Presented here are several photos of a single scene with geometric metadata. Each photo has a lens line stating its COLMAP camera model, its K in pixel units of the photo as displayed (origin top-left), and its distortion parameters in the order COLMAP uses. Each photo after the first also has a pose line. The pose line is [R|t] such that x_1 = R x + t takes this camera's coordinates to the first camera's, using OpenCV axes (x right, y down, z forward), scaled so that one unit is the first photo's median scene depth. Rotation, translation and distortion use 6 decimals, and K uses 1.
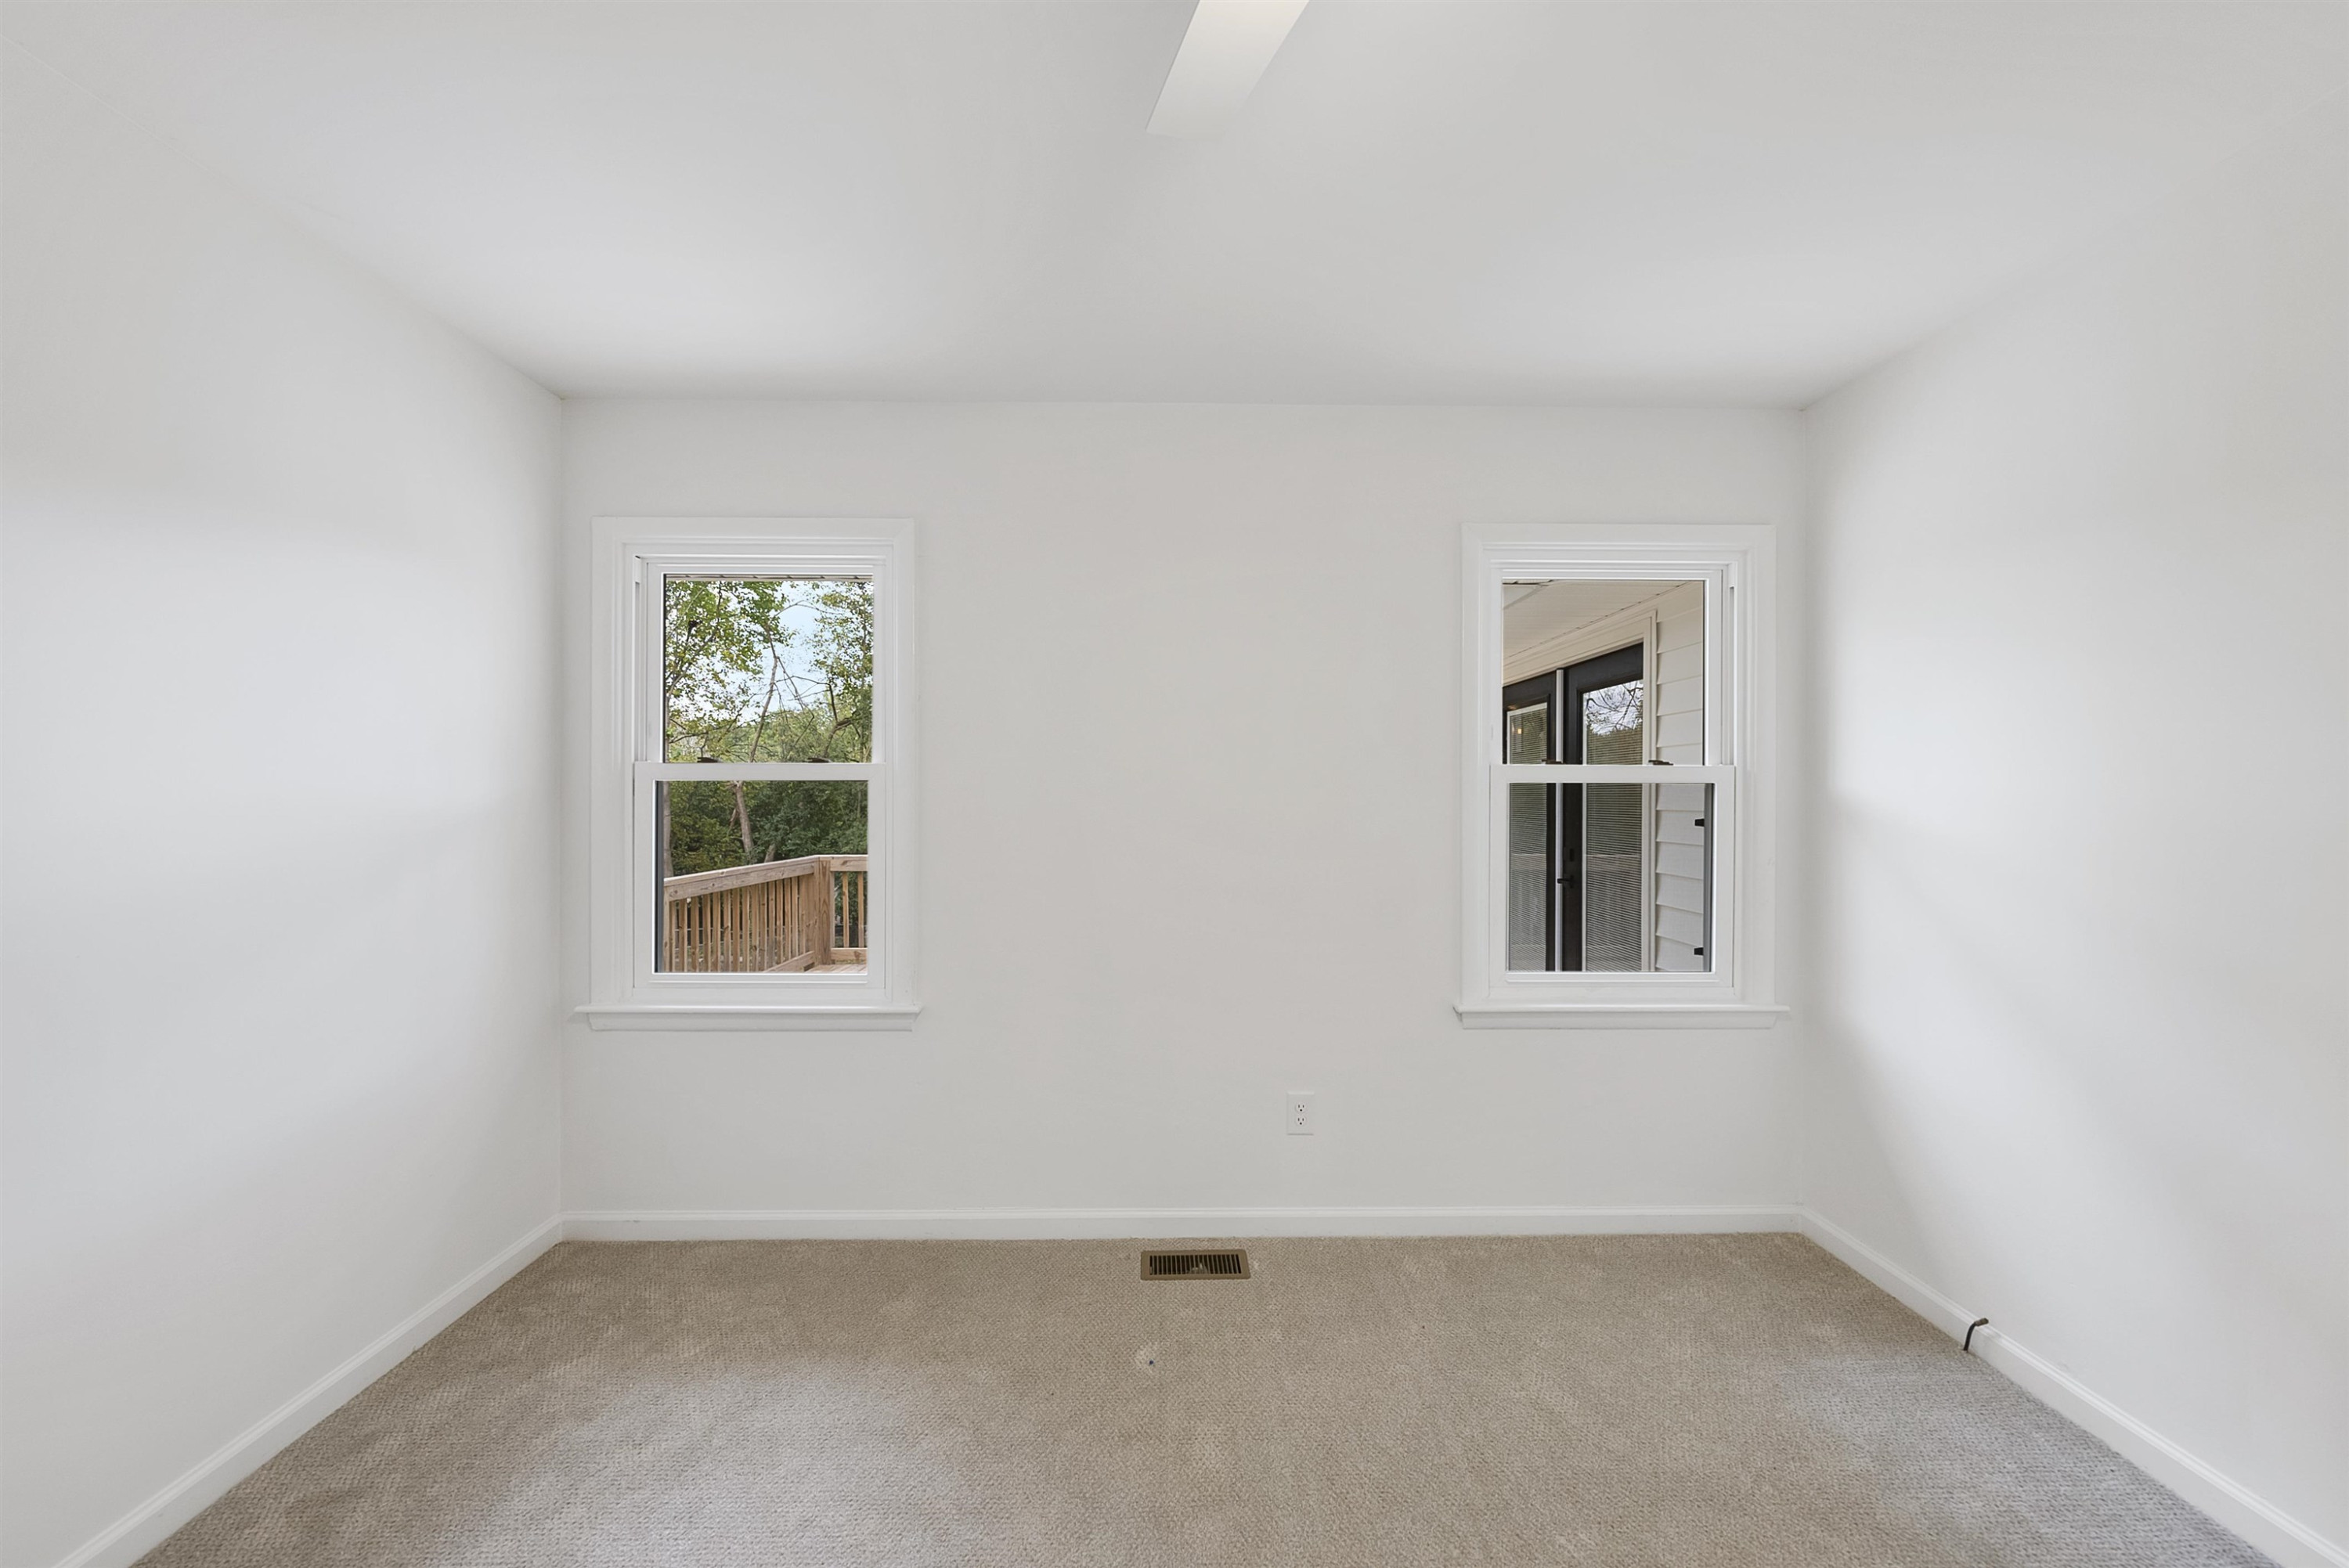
lens RADIAL K [[757.4, 0, 1161.0], [0, 757.4, 795.2], [0, 0, 1]] dist [-0.000650, -0.000033]
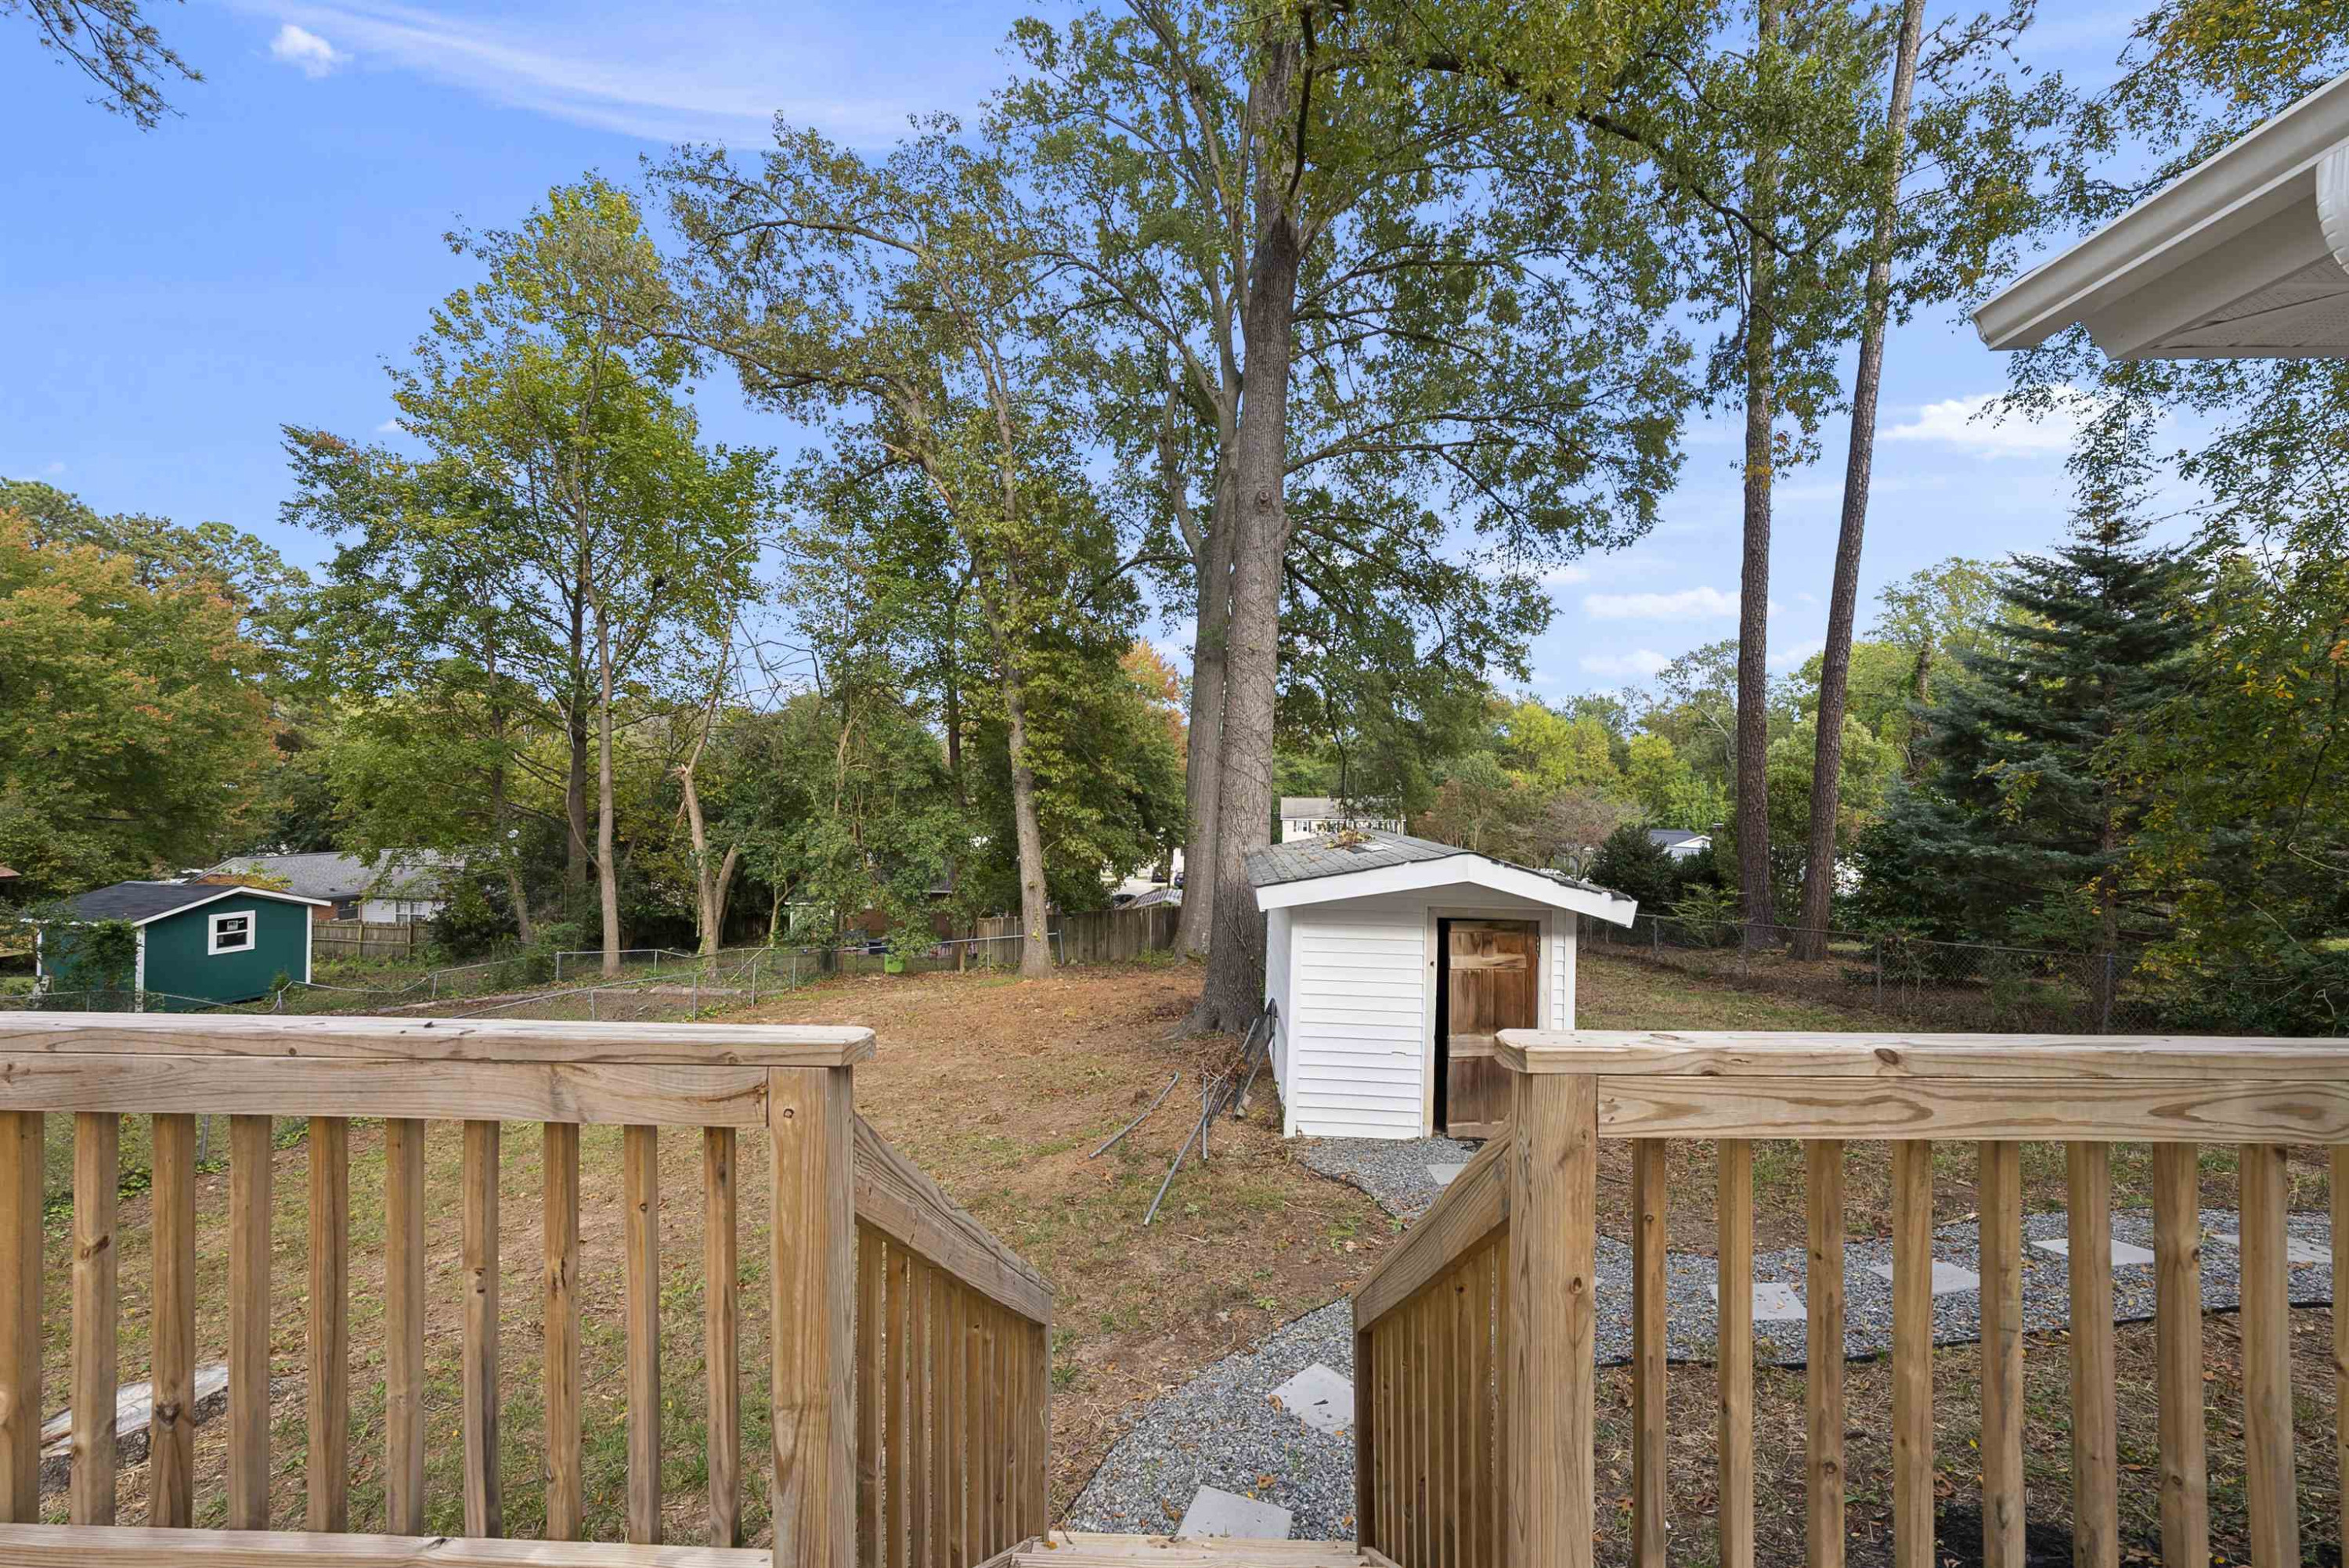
lens RADIAL K [[832.8, 0, 1178.8], [0, 832.8, 783.4], [0, 0, 1]] dist [-0.003094, 0.000000]
pose [[0.999470, 0.006135, -0.031974, -0.008558], [-0.006427, 0.999938, -0.009050, 0.002891], [0.031916, 0.009250, 0.999448, 0.105880]]
